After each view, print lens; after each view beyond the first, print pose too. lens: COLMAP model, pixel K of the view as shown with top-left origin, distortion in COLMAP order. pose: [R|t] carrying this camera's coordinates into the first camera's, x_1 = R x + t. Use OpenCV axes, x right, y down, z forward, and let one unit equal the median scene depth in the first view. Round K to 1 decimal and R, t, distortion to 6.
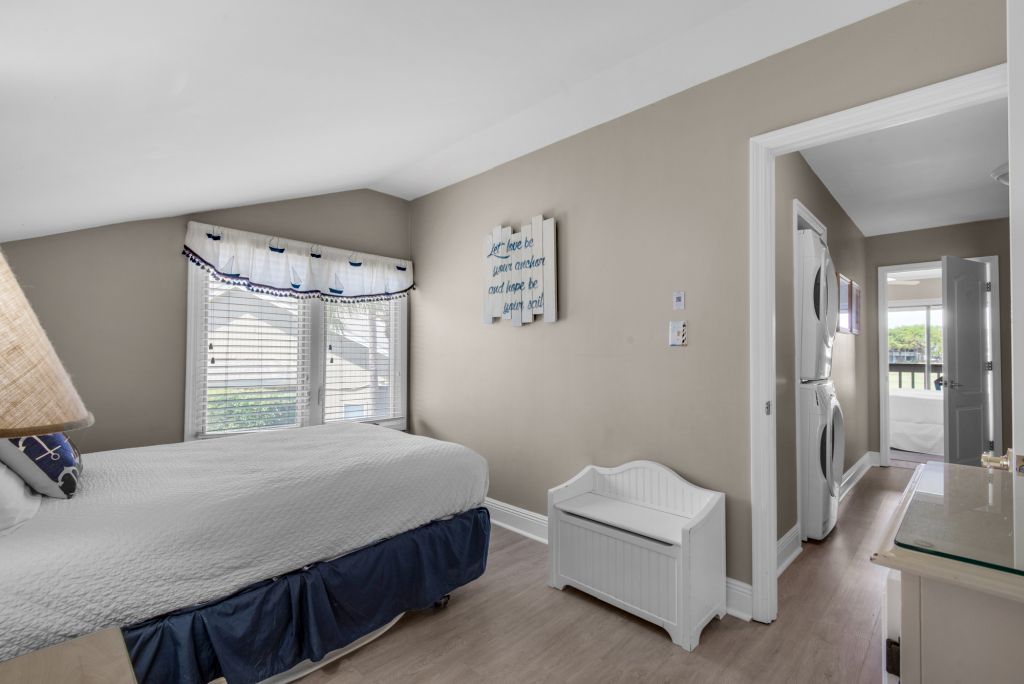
lens RADIAL K [[464.6, 0, 512.0], [0, 464.6, 342.0], [0, 0, 1]] dist [0.041436, -0.023409]
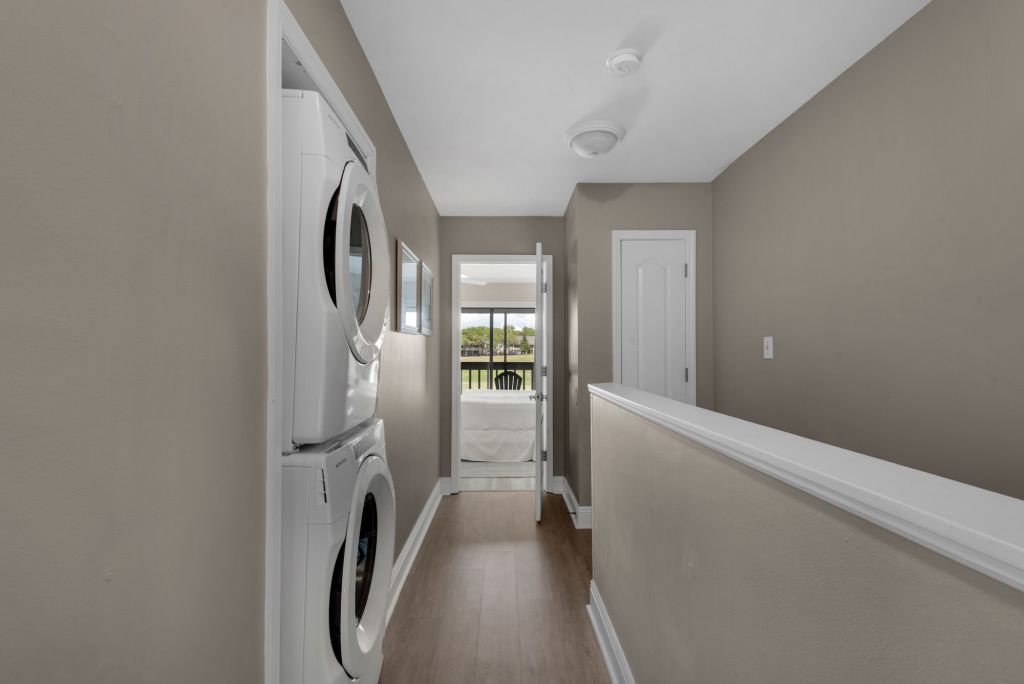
lens RADIAL K [[464.6, 0, 512.0], [0, 464.6, 342.0], [0, 0, 1]] dist [0.041436, -0.023409]
pose [[0.712228, 0.005769, 0.701924, 0.363261], [-0.013470, 0.999894, 0.005450, -0.013503], [-0.701818, -0.013336, 0.712231, 0.447576]]
